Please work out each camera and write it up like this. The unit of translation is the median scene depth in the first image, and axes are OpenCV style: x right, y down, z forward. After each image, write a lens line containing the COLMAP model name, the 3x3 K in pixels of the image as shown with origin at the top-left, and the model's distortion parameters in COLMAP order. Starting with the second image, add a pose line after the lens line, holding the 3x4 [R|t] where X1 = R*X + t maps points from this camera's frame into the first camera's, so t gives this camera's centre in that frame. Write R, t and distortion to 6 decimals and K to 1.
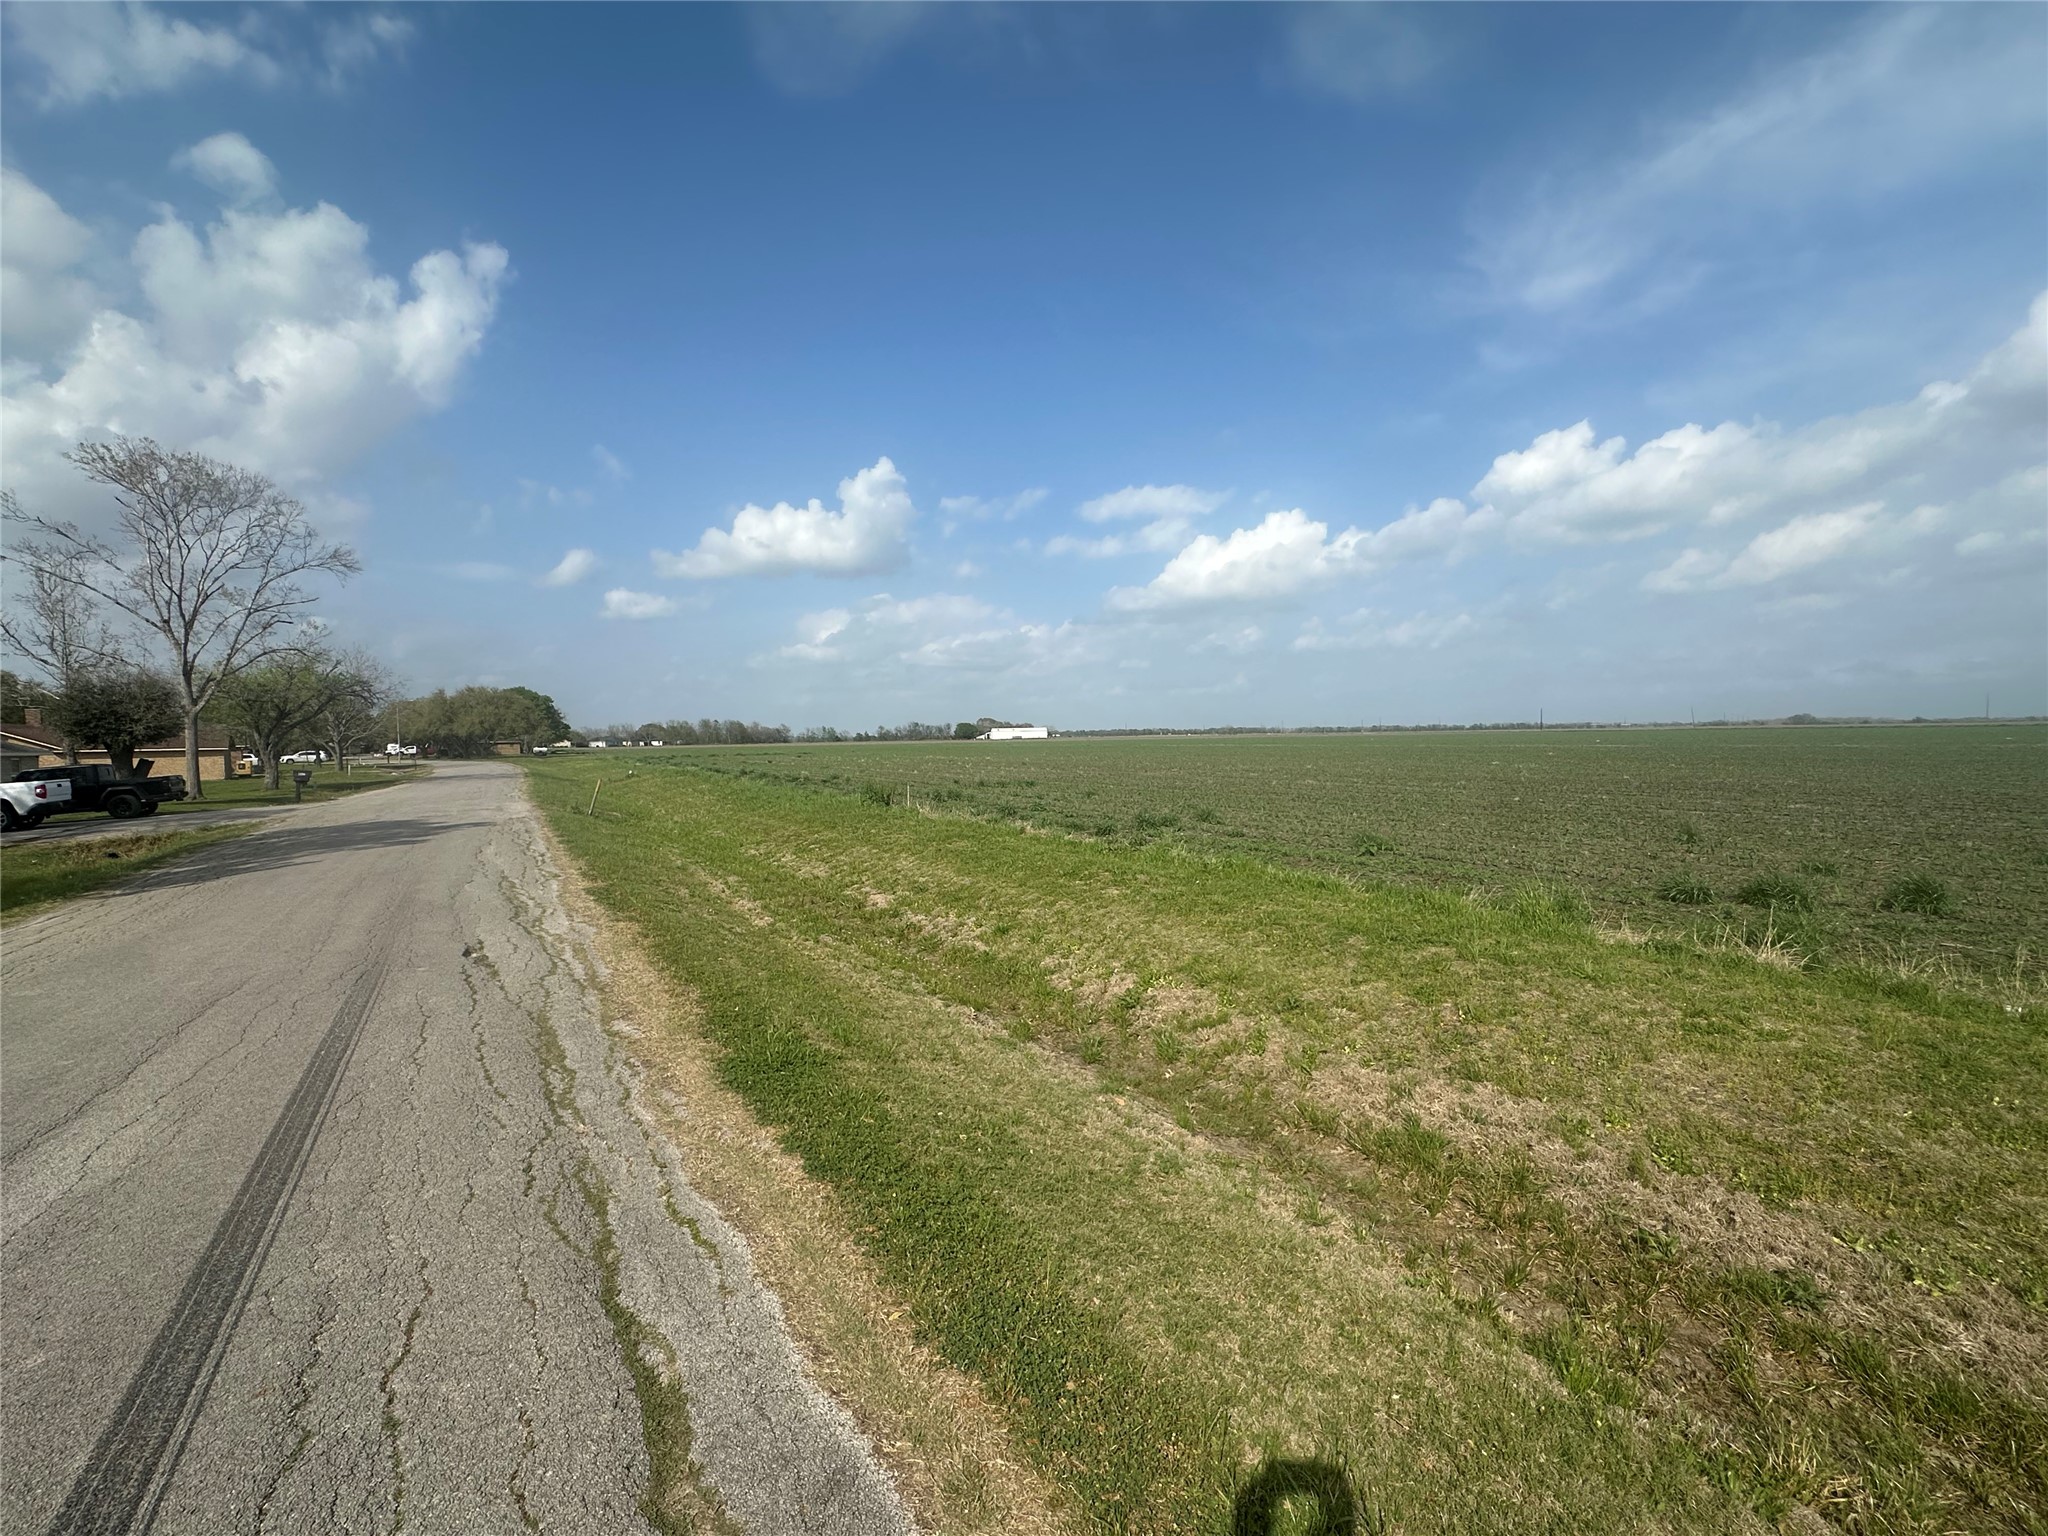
lens RADIAL K [[904.2, 0, 1024.0], [0, 904.2, 768.0], [0, 0, 1]] dist [-0.002533, 0.000962]
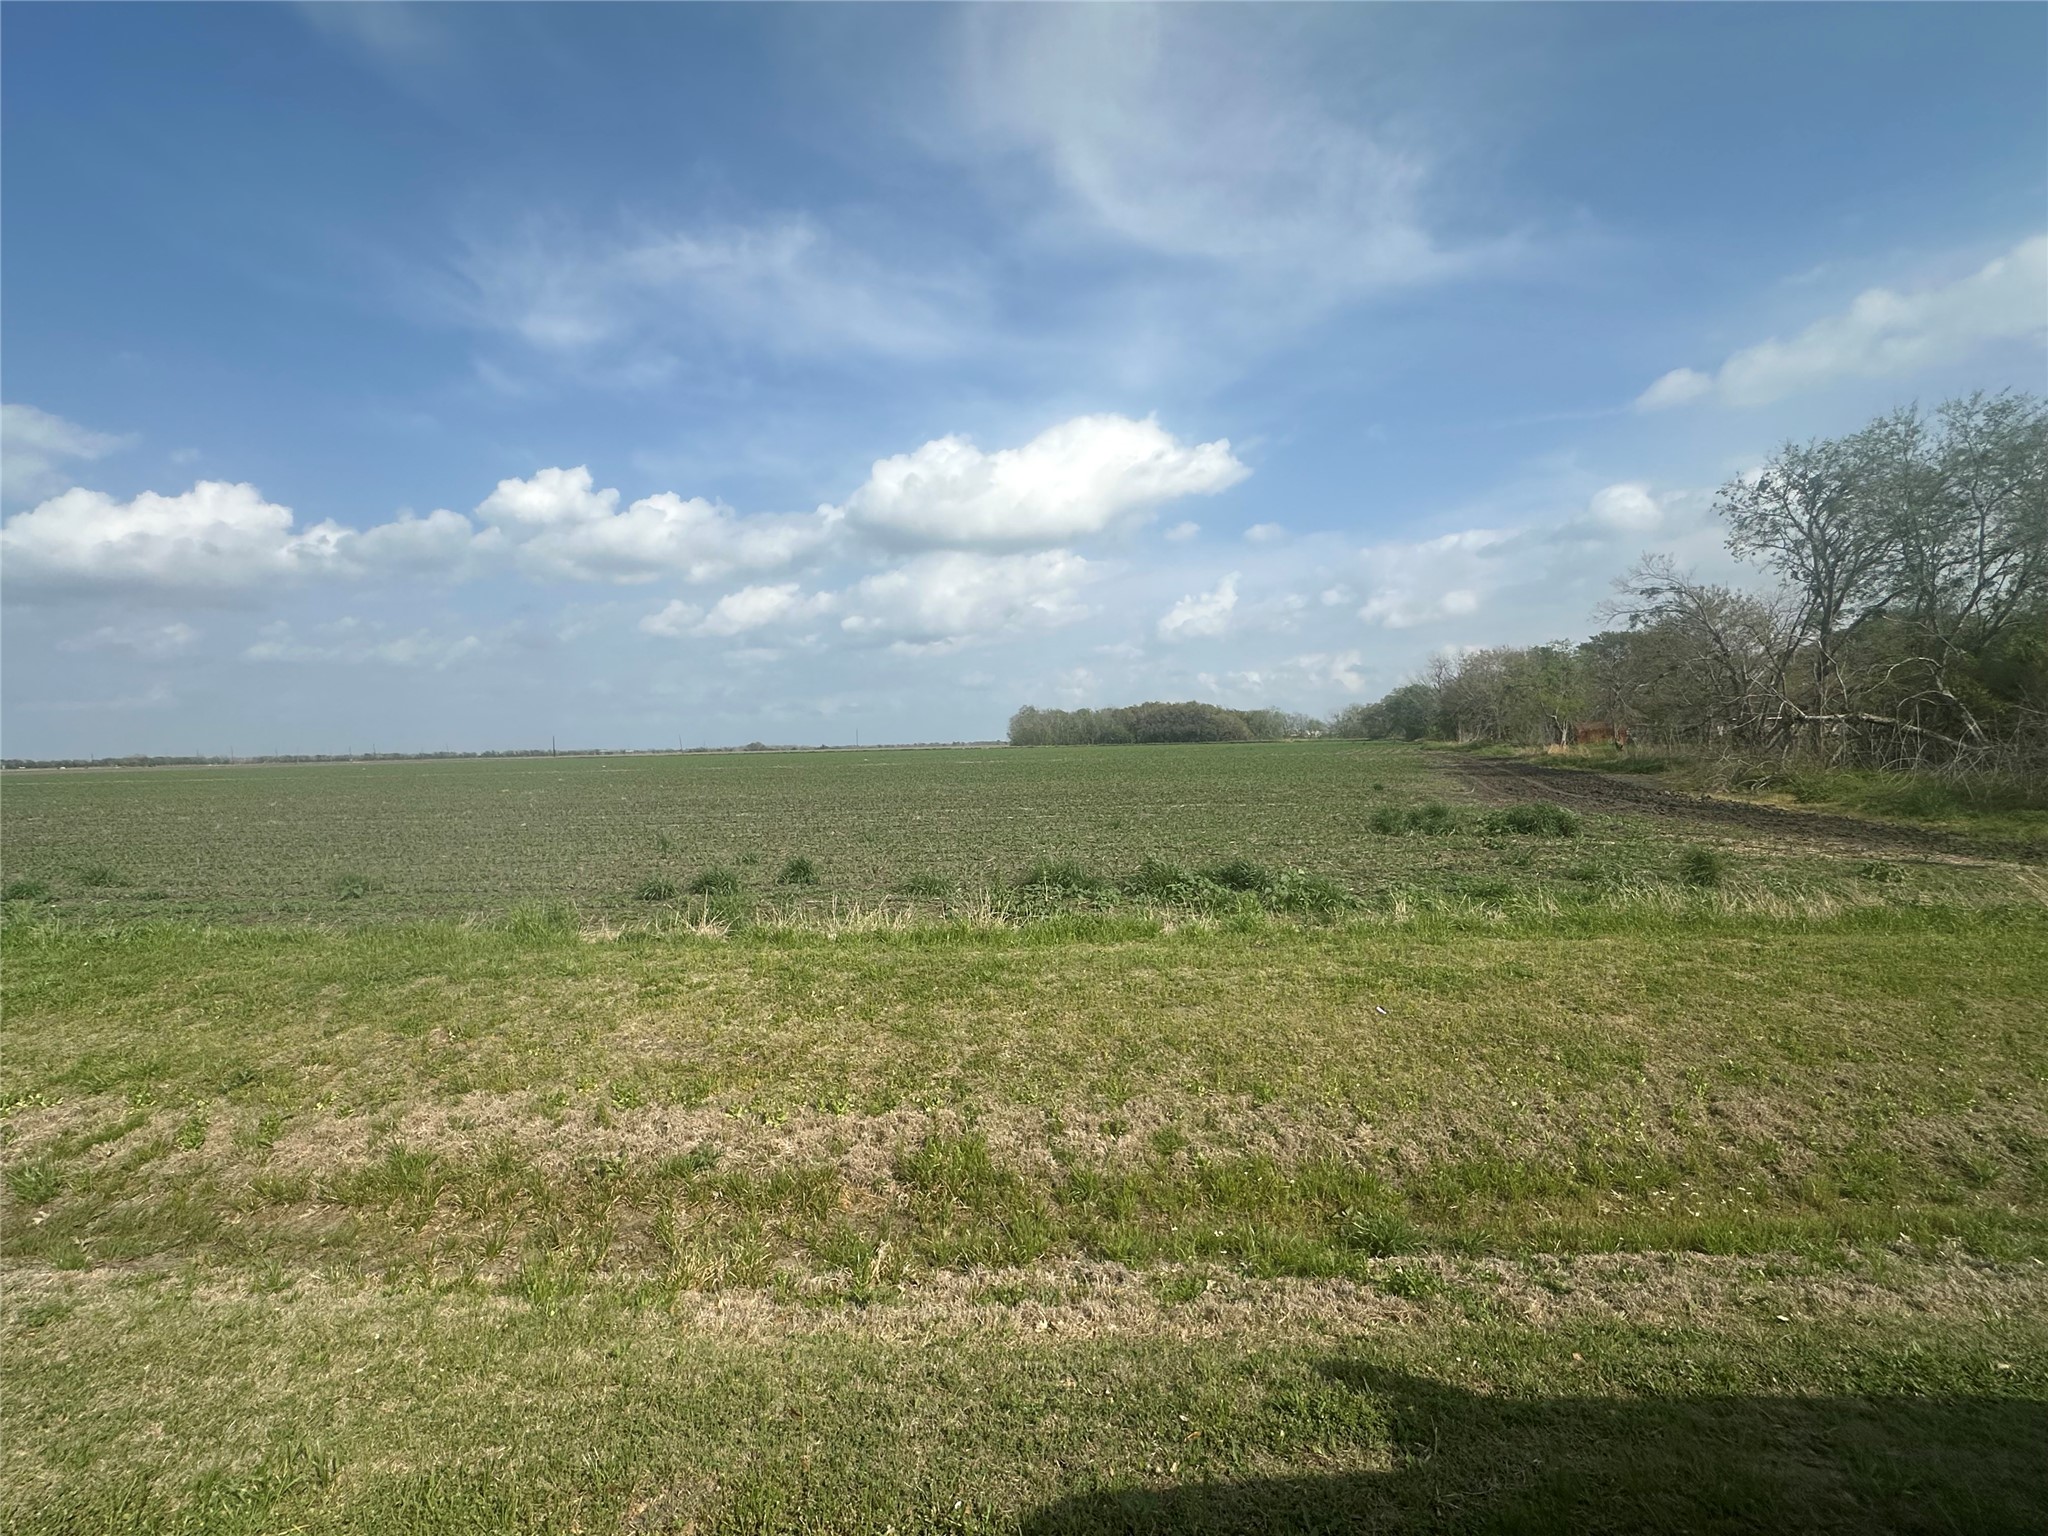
lens RADIAL K [[904.2, 0, 1024.0], [0, 904.2, 768.0], [0, 0, 1]] dist [-0.002533, 0.000962]
pose [[0.542320, -0.019465, 0.839946, -0.022938], [0.044538, 0.998992, -0.005606, 0.002980], [-0.838990, 0.040449, 0.542641, -0.129790]]
